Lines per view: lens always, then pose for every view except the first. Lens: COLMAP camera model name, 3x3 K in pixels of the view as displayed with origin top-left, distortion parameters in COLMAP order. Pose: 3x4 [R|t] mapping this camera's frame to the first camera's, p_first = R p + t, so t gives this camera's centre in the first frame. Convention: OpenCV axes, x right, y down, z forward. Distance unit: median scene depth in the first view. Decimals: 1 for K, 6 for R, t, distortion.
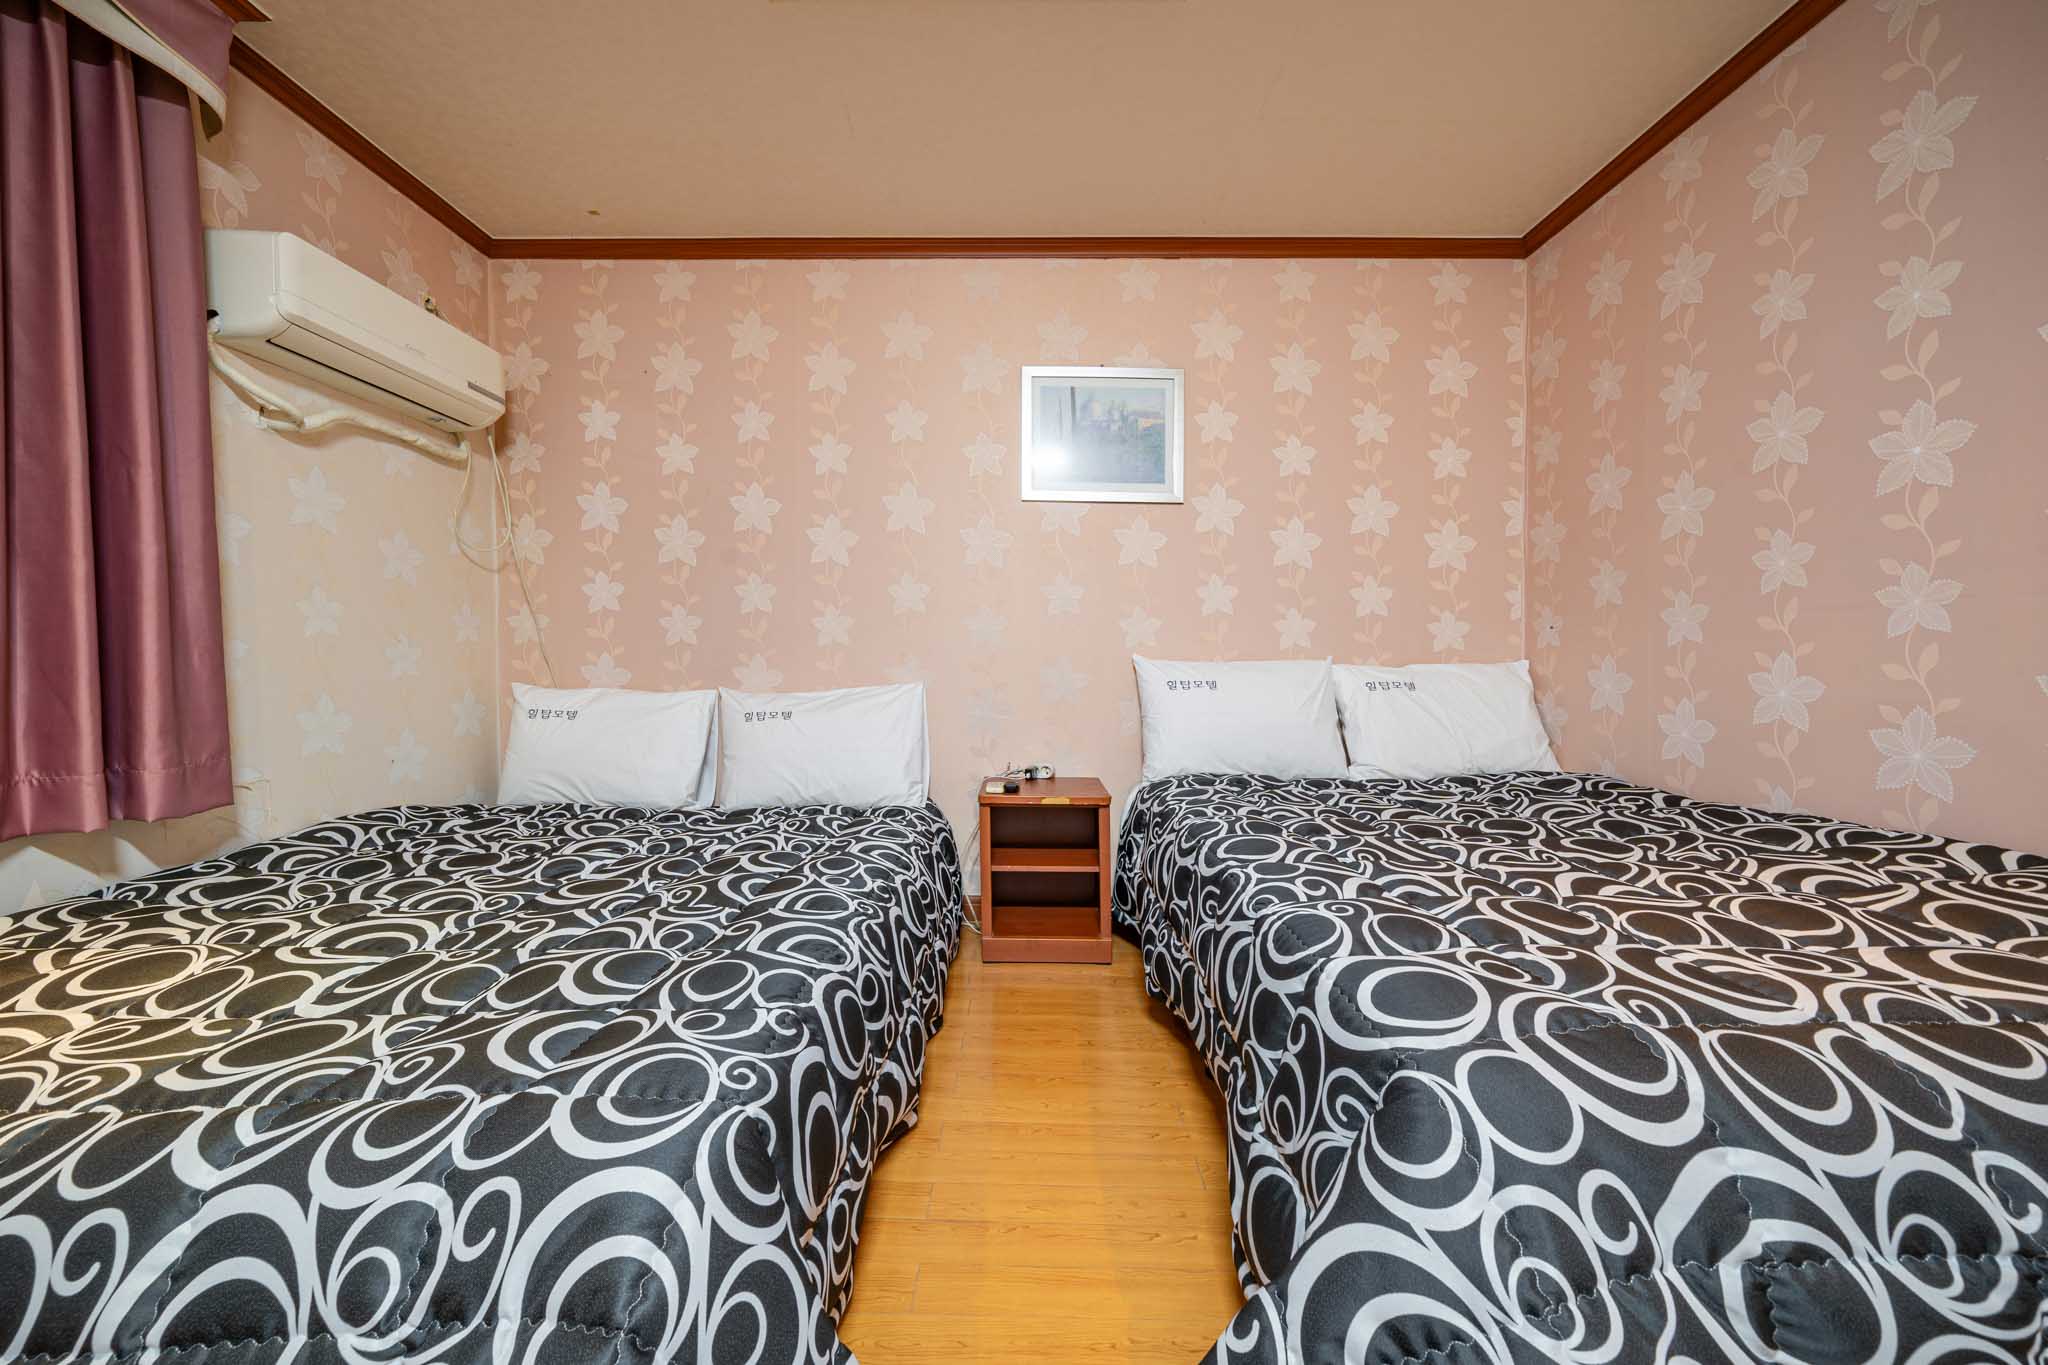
lens RADIAL K [[725.9, 0, 1017.0], [0, 725.9, 698.1], [0, 0, 1]] dist [-0.002528, -0.000226]
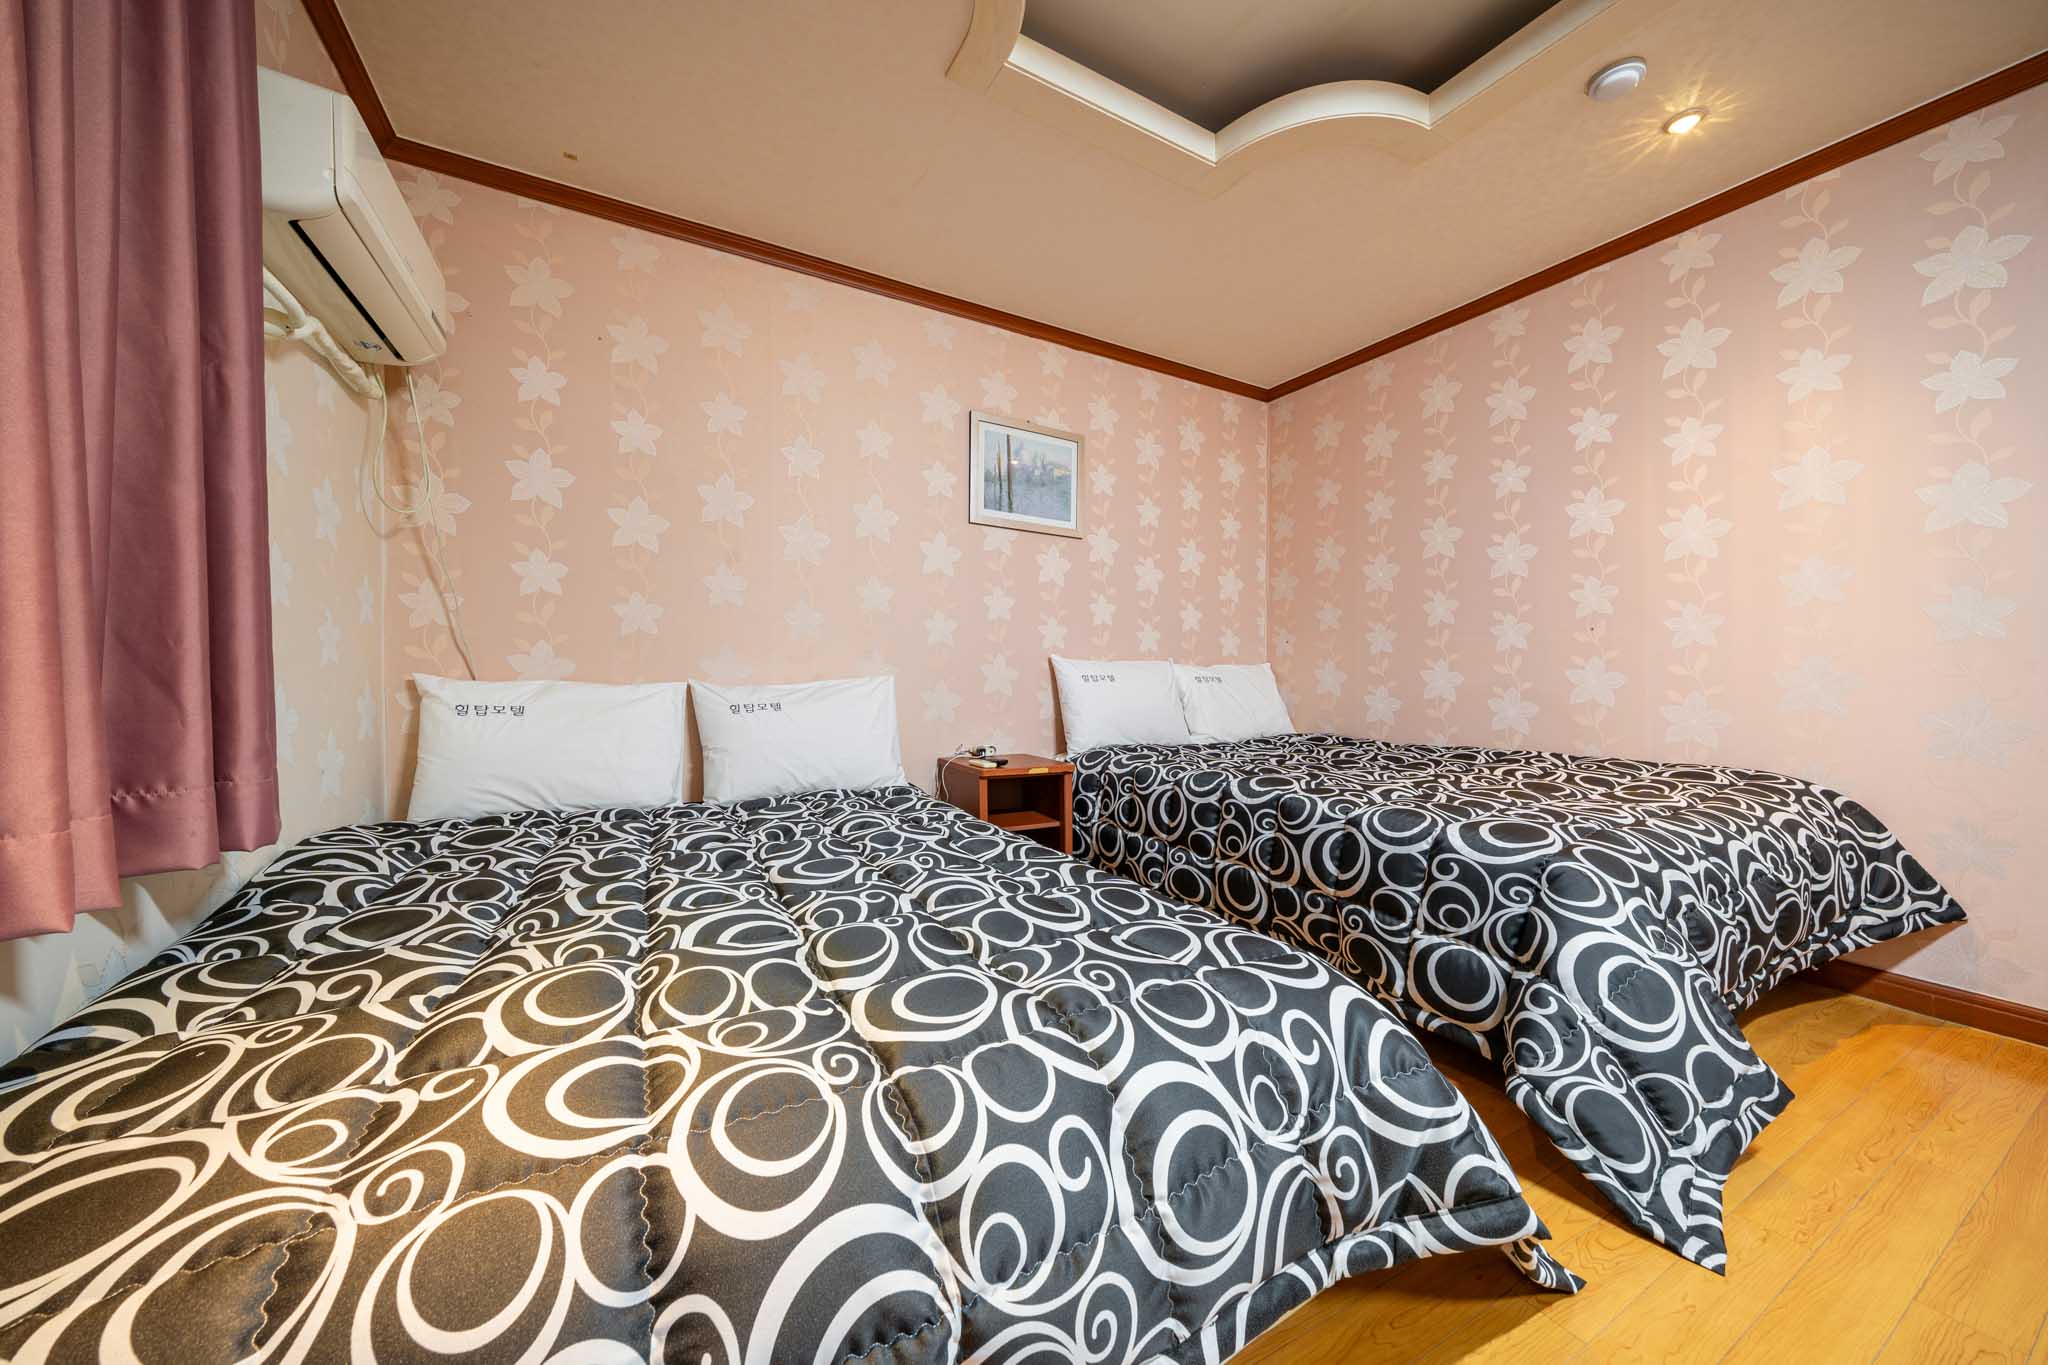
lens RADIAL K [[698.3, 0, 1025.0], [0, 698.3, 688.5], [0, 0, 1]] dist [-0.004726, -0.000007]
pose [[0.871751, -0.004151, 0.489932, -0.474261], [0.011235, 0.999871, -0.011519, 0.012570], [-0.489820, 0.015546, 0.871685, -0.031581]]
